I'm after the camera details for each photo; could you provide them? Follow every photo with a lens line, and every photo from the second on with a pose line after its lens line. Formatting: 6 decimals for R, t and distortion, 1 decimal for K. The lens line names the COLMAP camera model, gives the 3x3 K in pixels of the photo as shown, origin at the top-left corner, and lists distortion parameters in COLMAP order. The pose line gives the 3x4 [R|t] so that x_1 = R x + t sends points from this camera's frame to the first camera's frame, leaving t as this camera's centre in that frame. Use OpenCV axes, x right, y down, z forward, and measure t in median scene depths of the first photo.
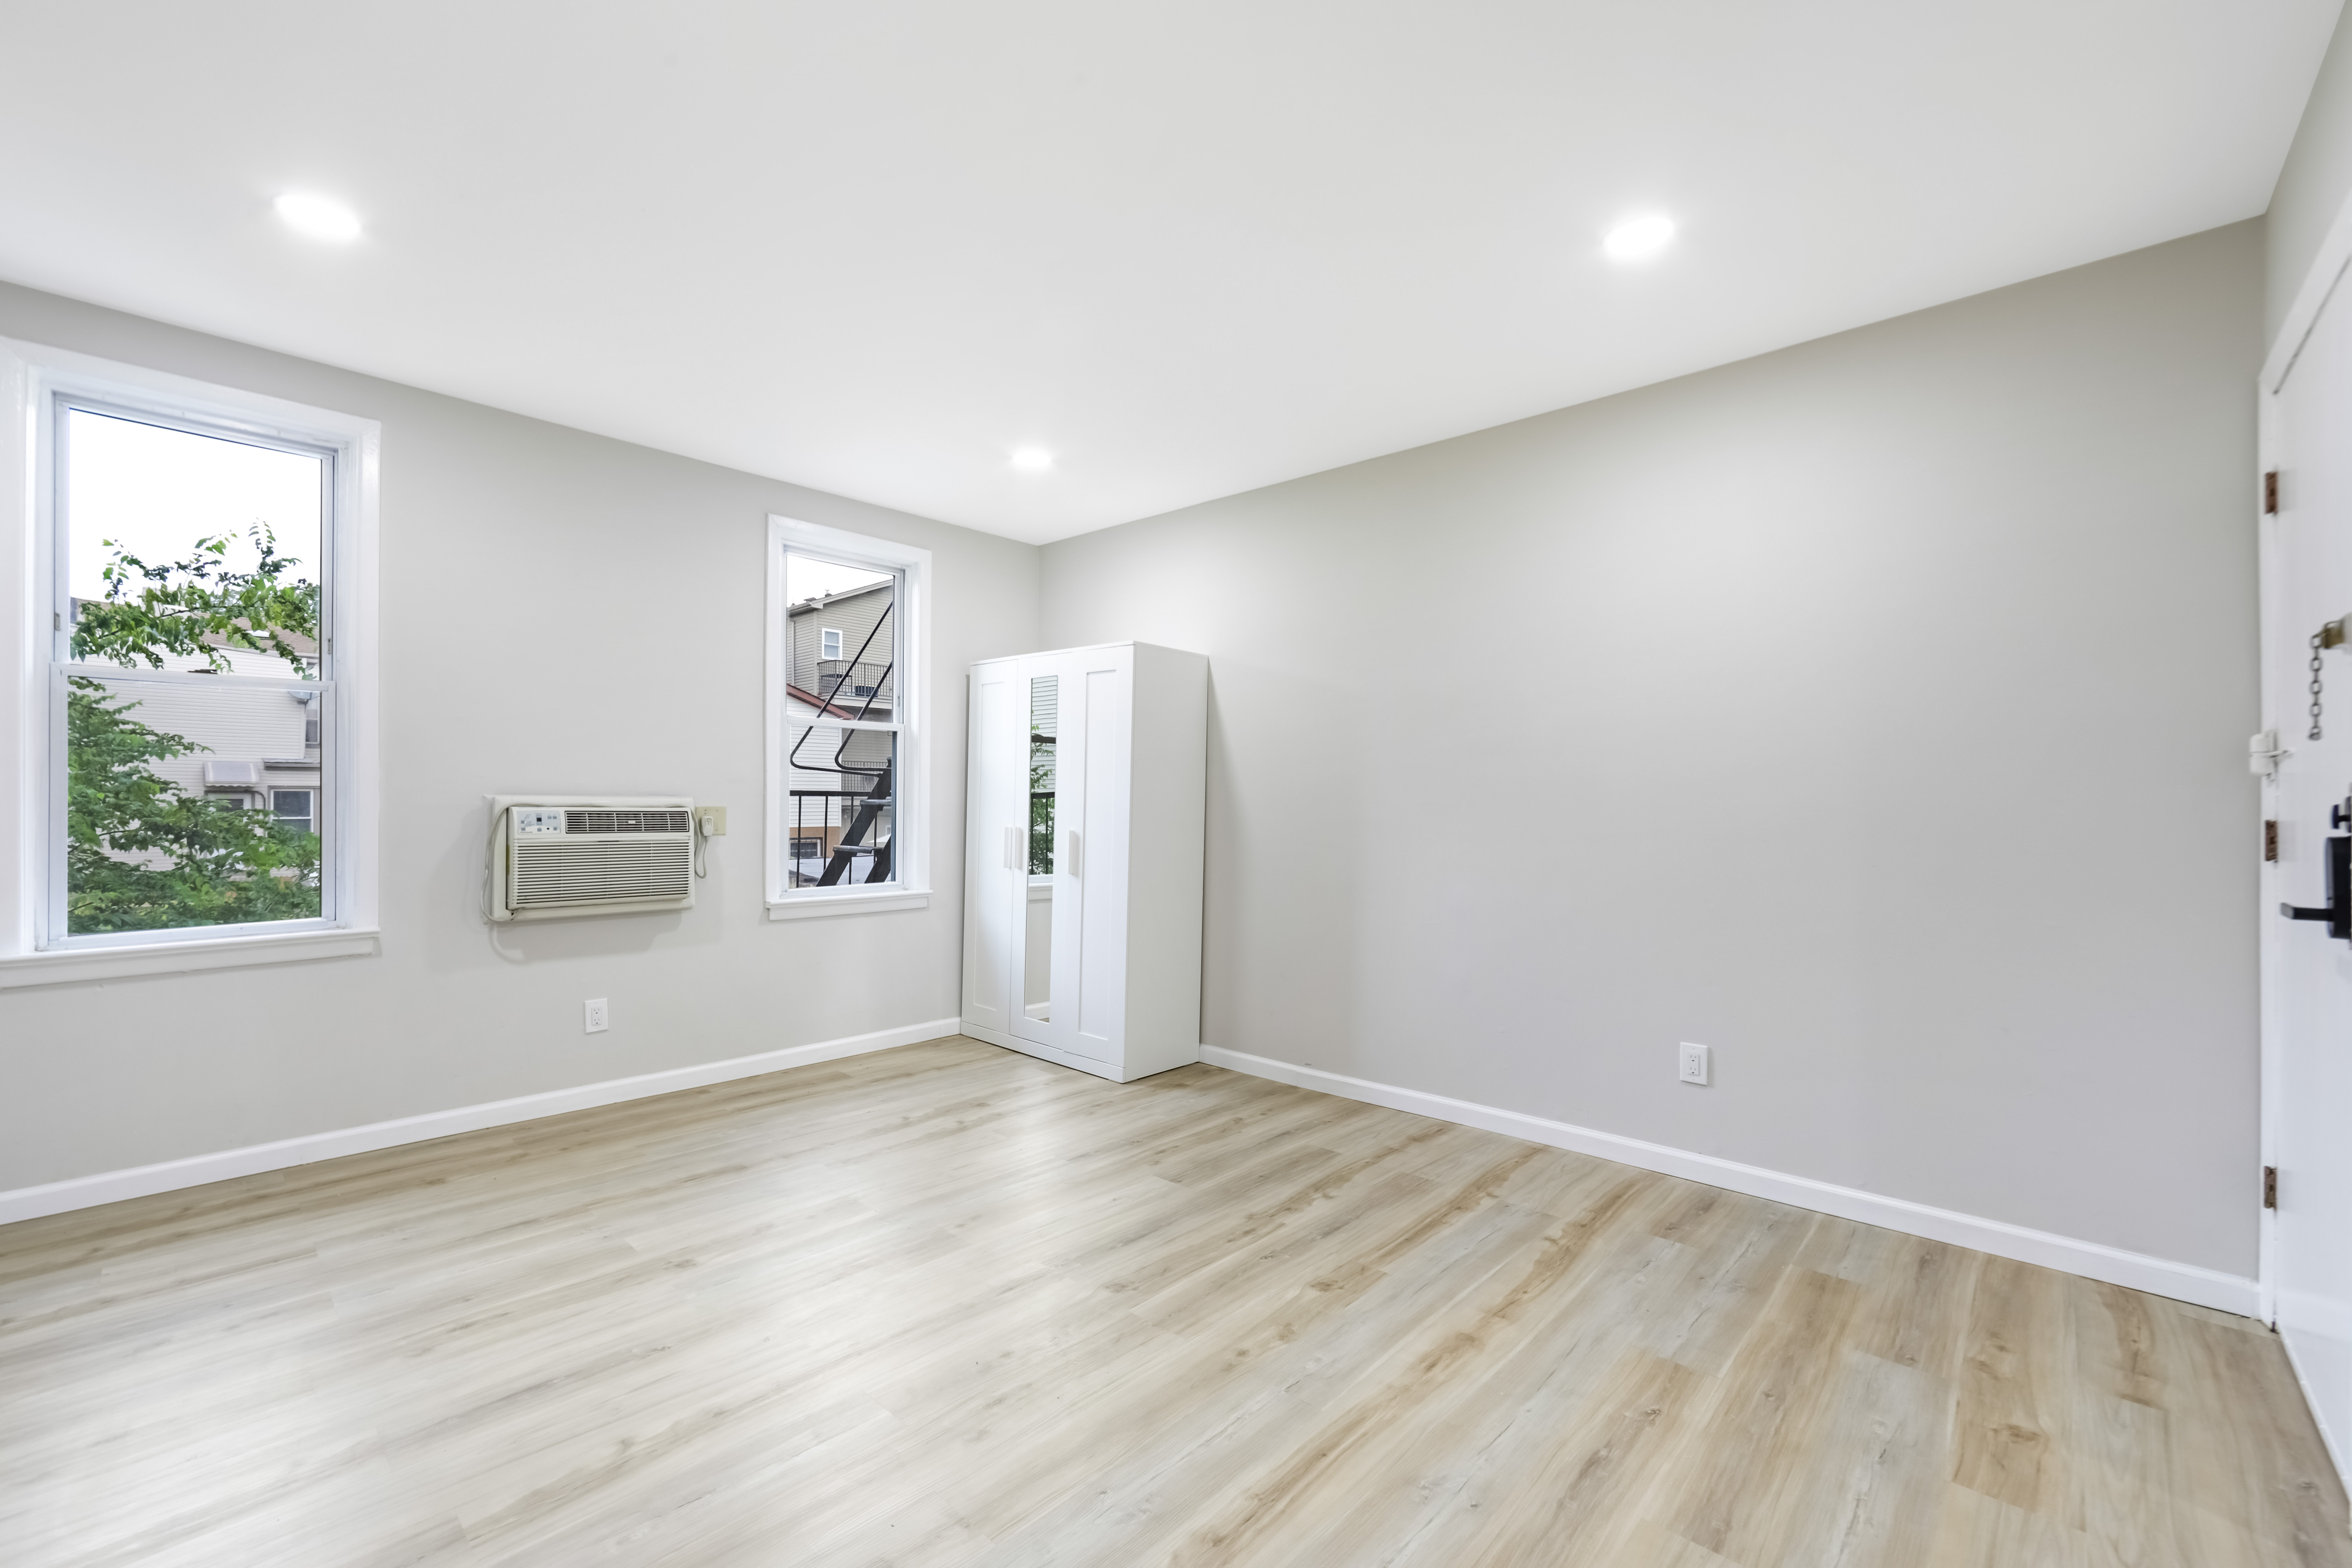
lens RADIAL K [[951.9, 0, 1177.8], [0, 951.9, 790.1], [0, 0, 1]] dist [-0.006917, 0.001204]
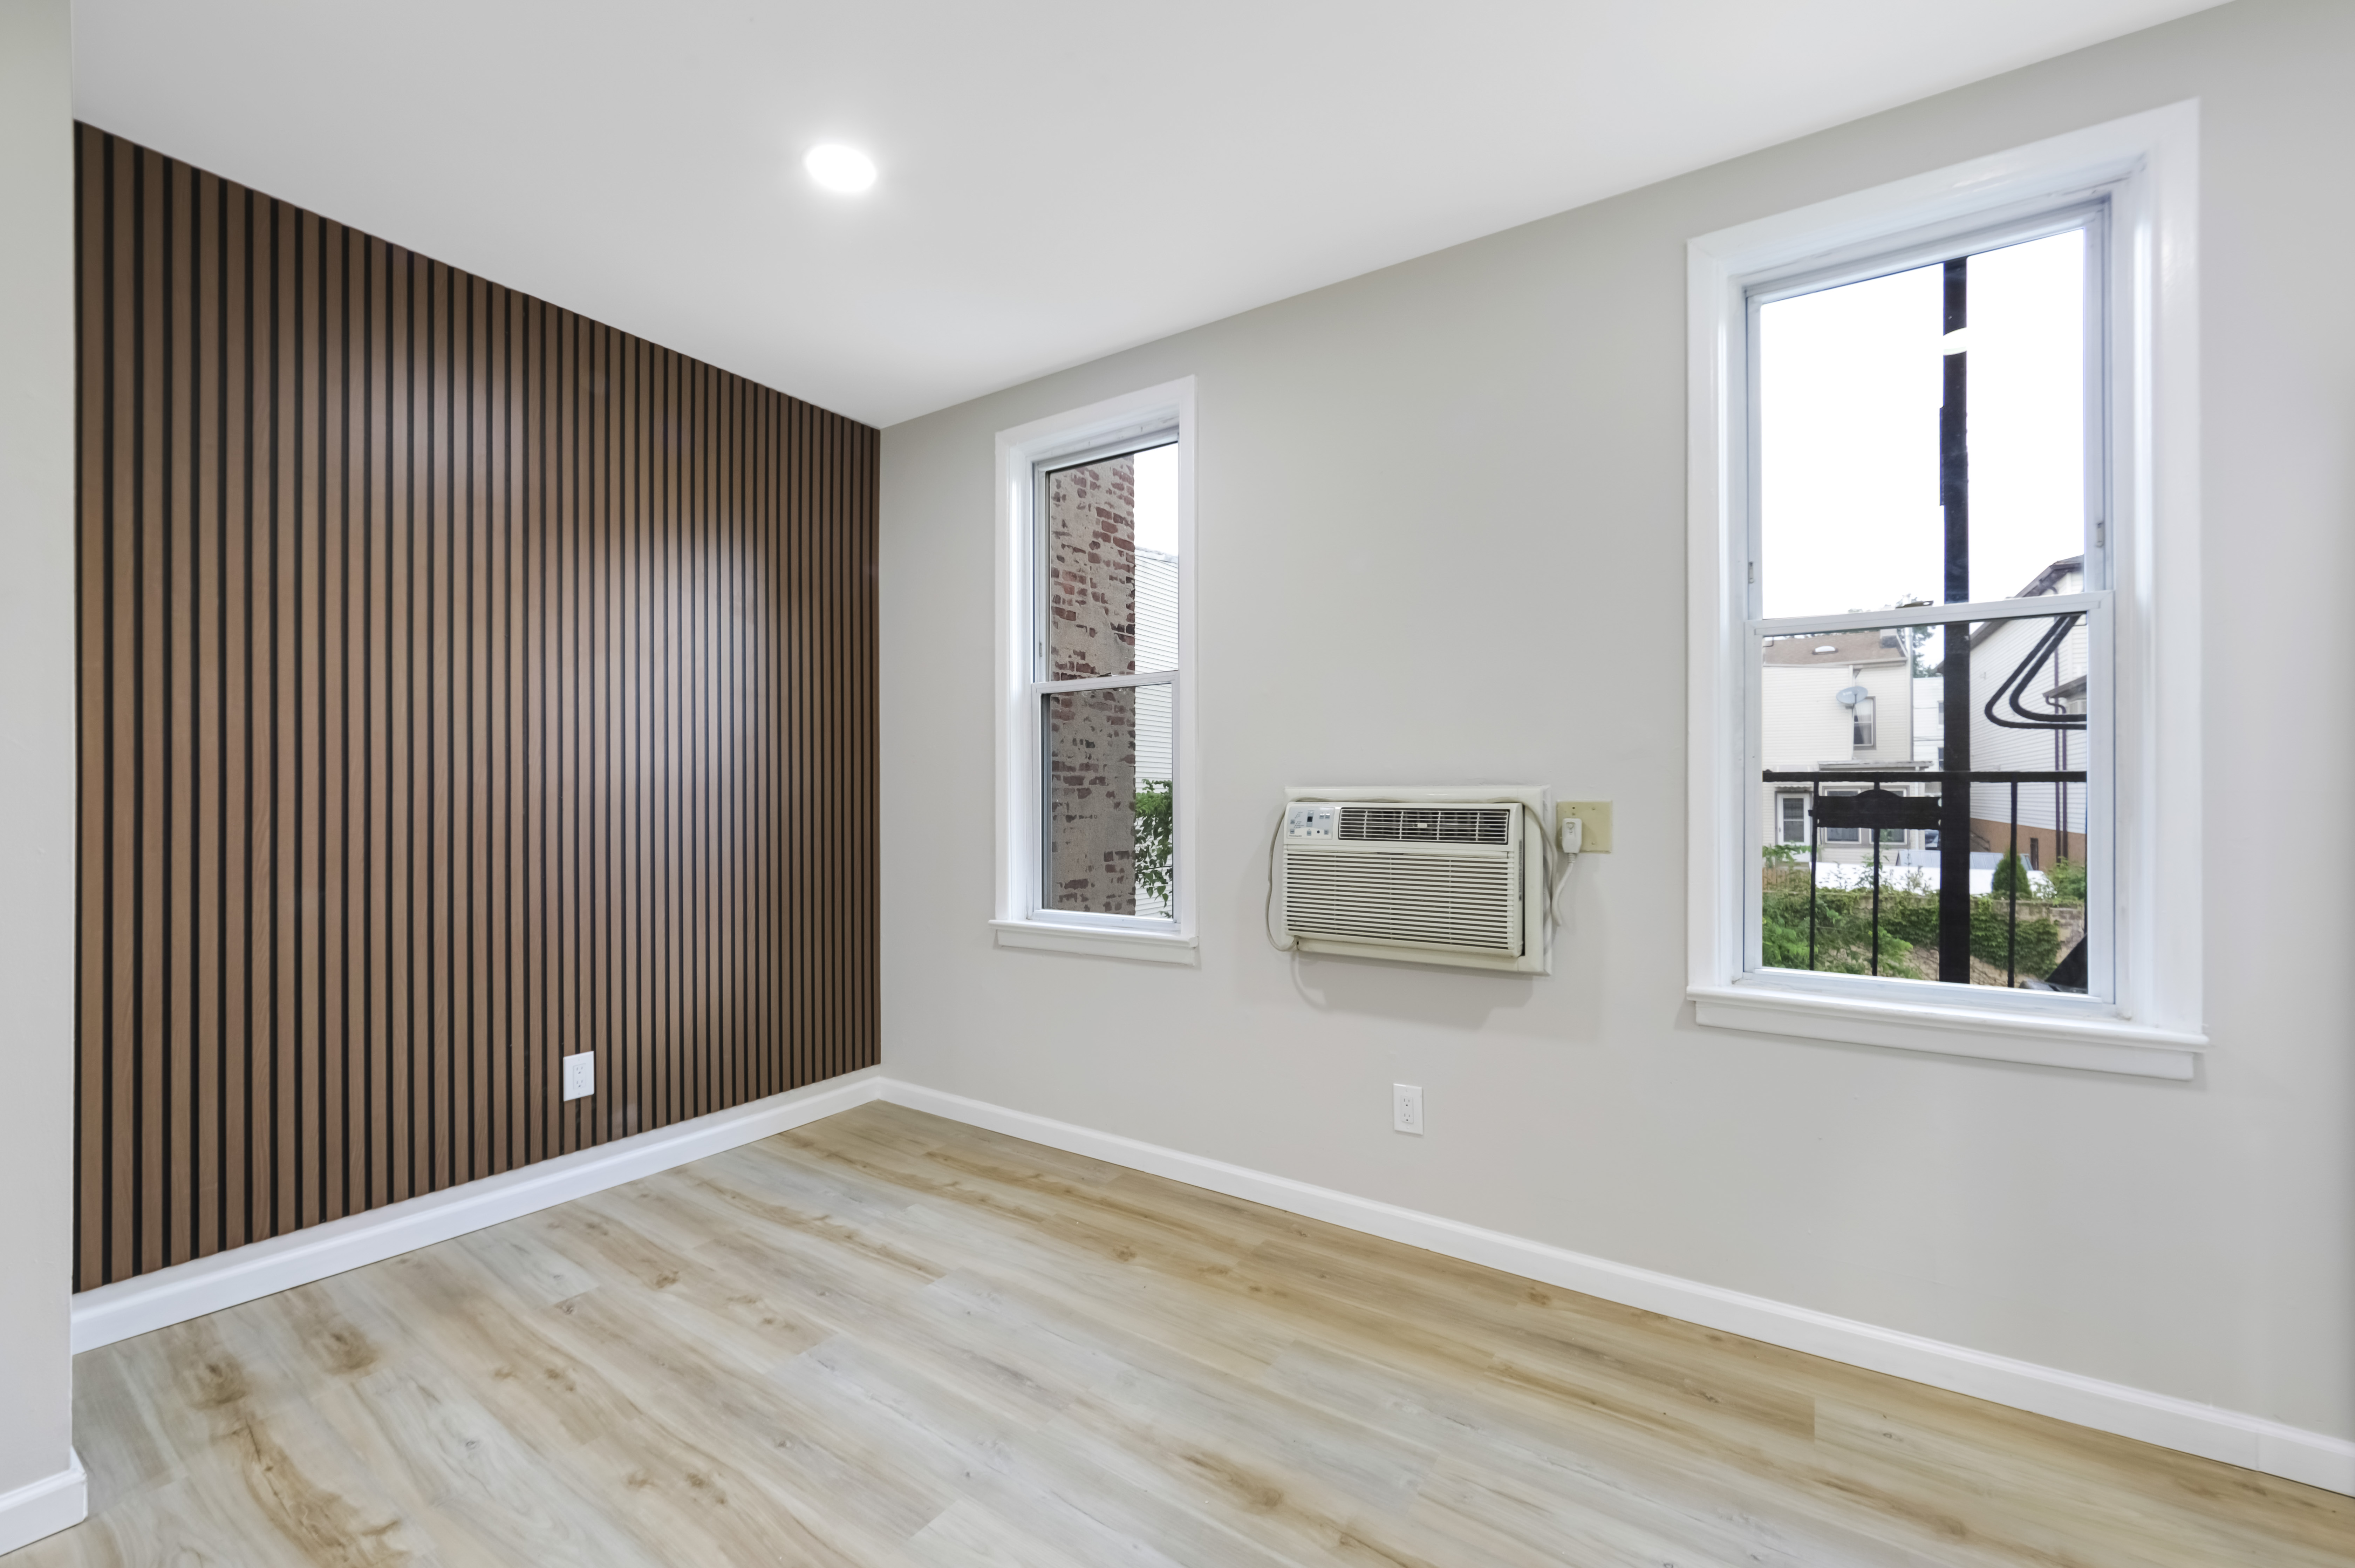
lens RADIAL K [[953.1, 0, 1176.3], [0, 953.1, 794.2], [0, 0, 1]] dist [-0.006917, 0.001204]
pose [[0.156493, -0.012175, -0.987604, 0.040209], [0.014884, 0.999840, -0.009967, 0.016796], [0.987567, -0.013140, 0.156649, 0.764954]]
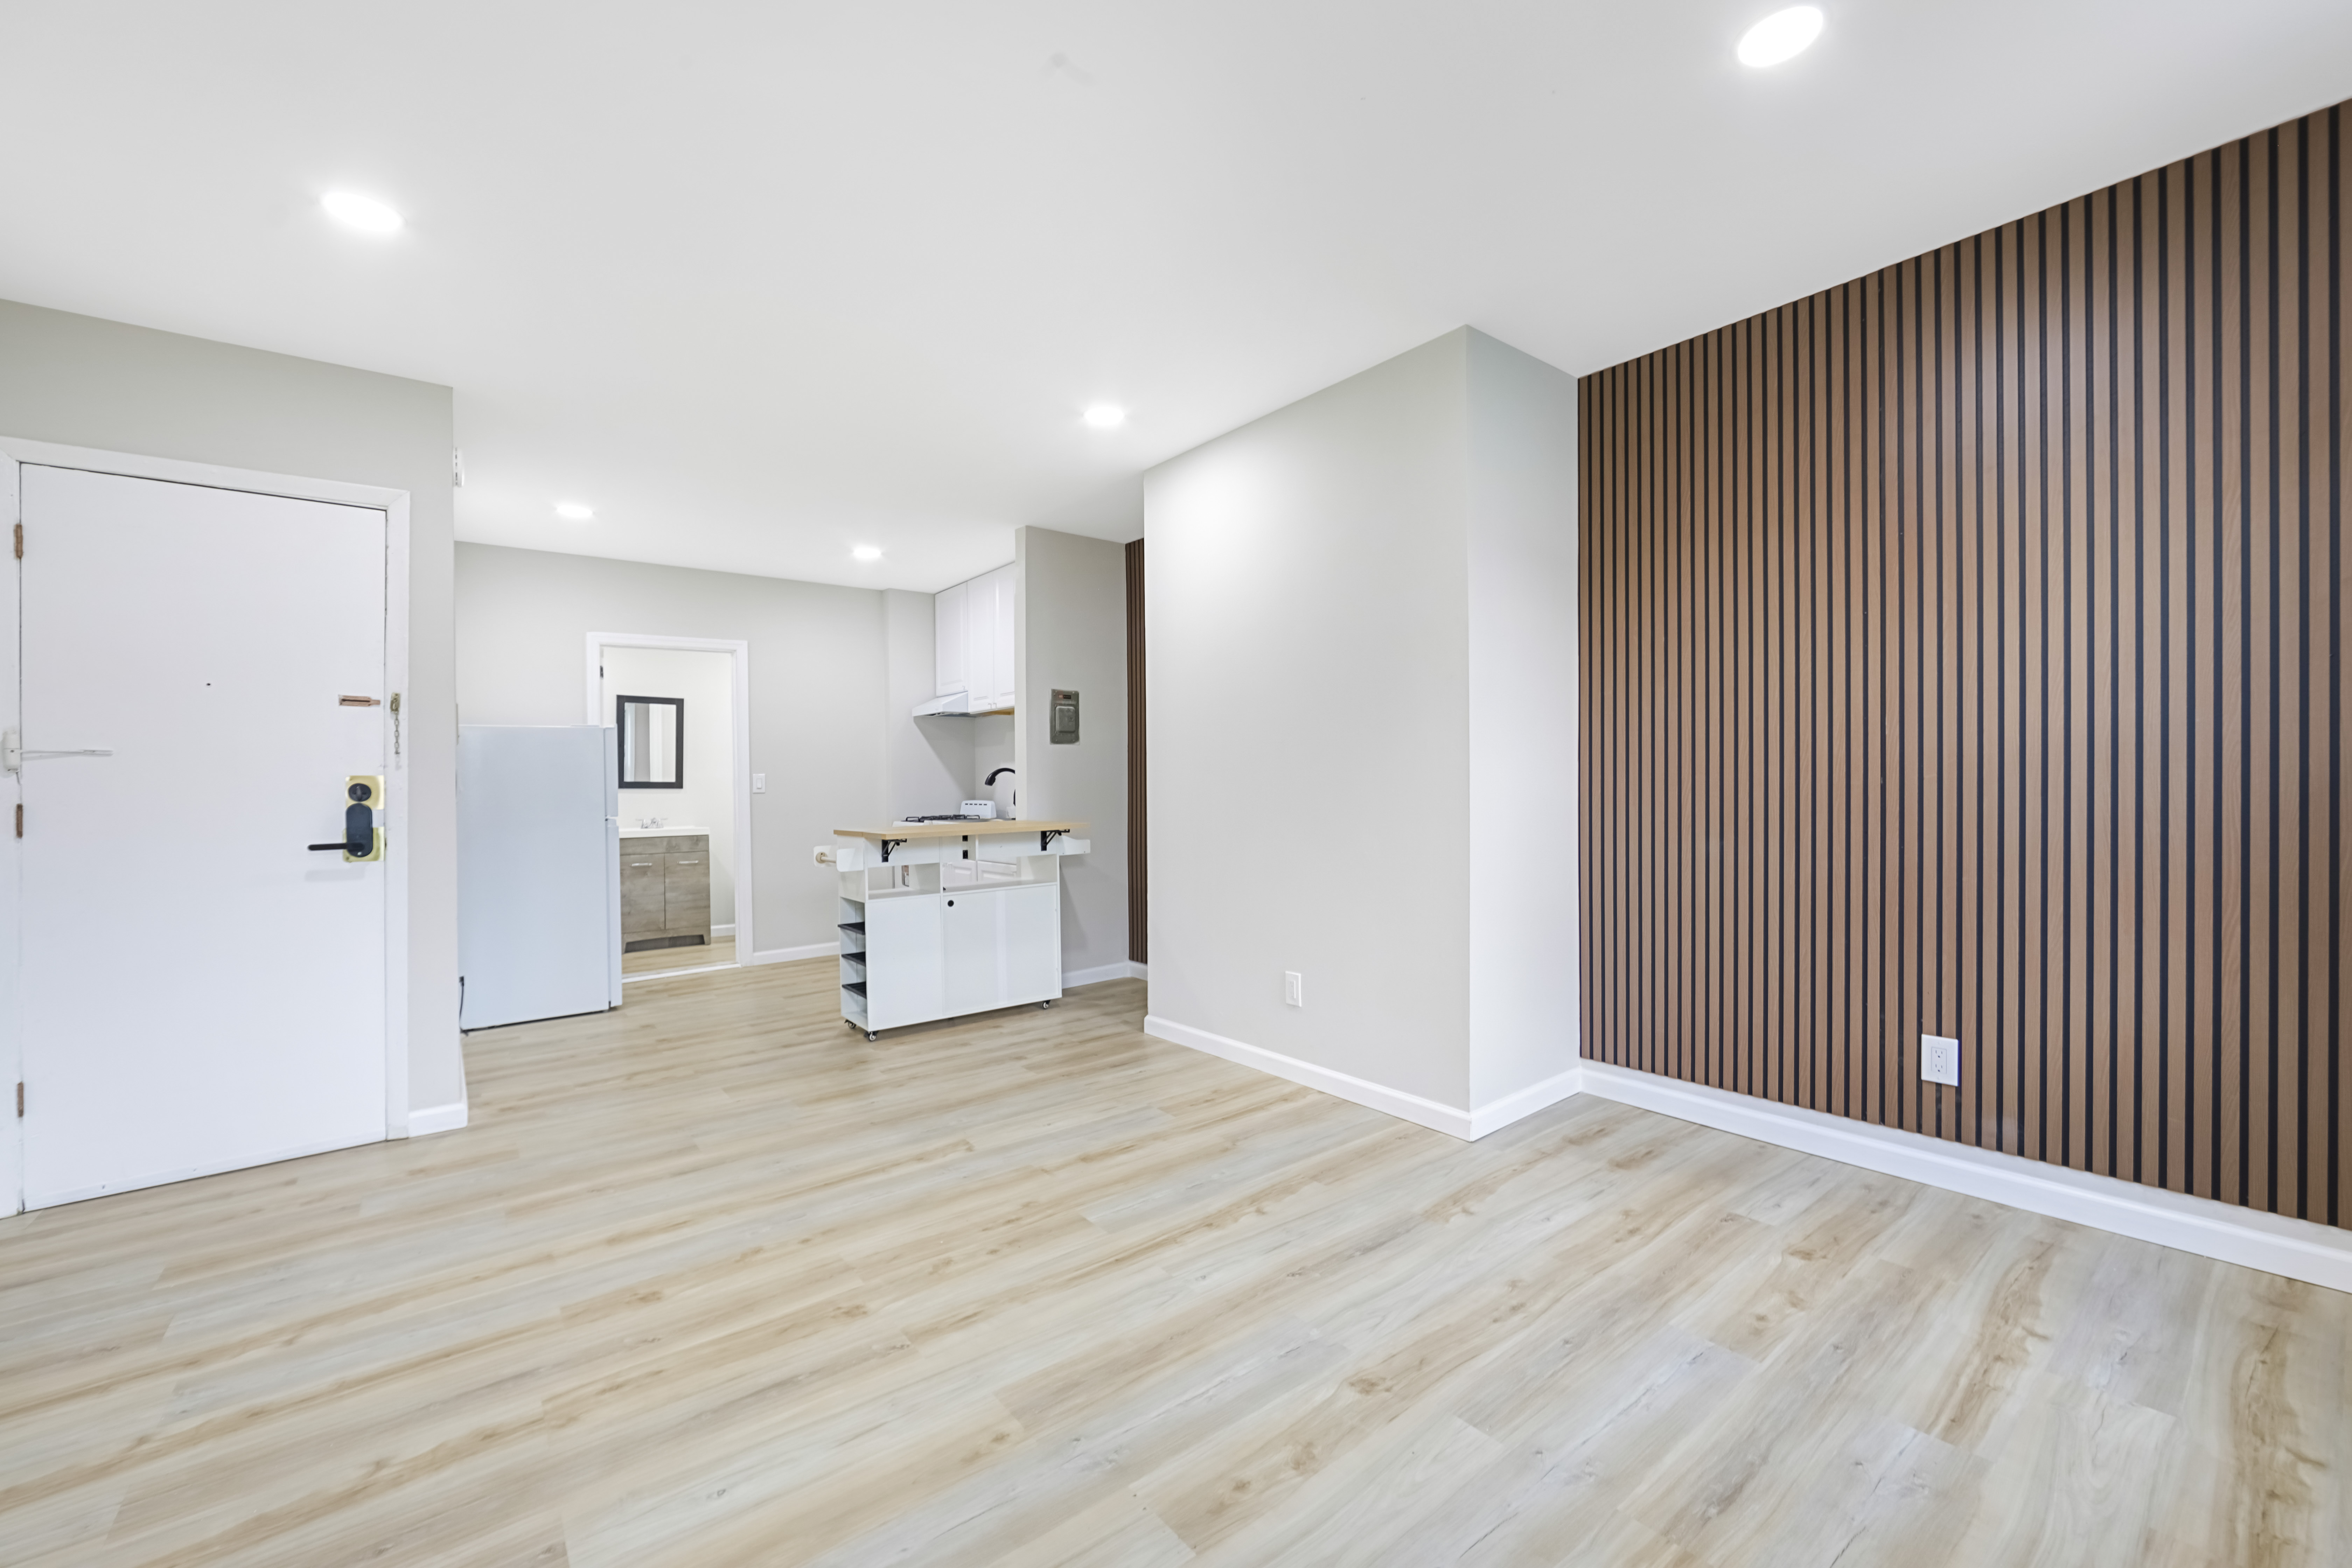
lens RADIAL K [[951.8, 0, 1187.0], [0, 951.8, 796.8], [0, 0, 1]] dist [-0.006917, 0.001204]
pose [[-0.988824, 0.009772, 0.148766, -0.342630], [0.010553, 0.999934, 0.004458, 0.017616], [-0.148713, 0.005979, -0.988862, 1.219365]]
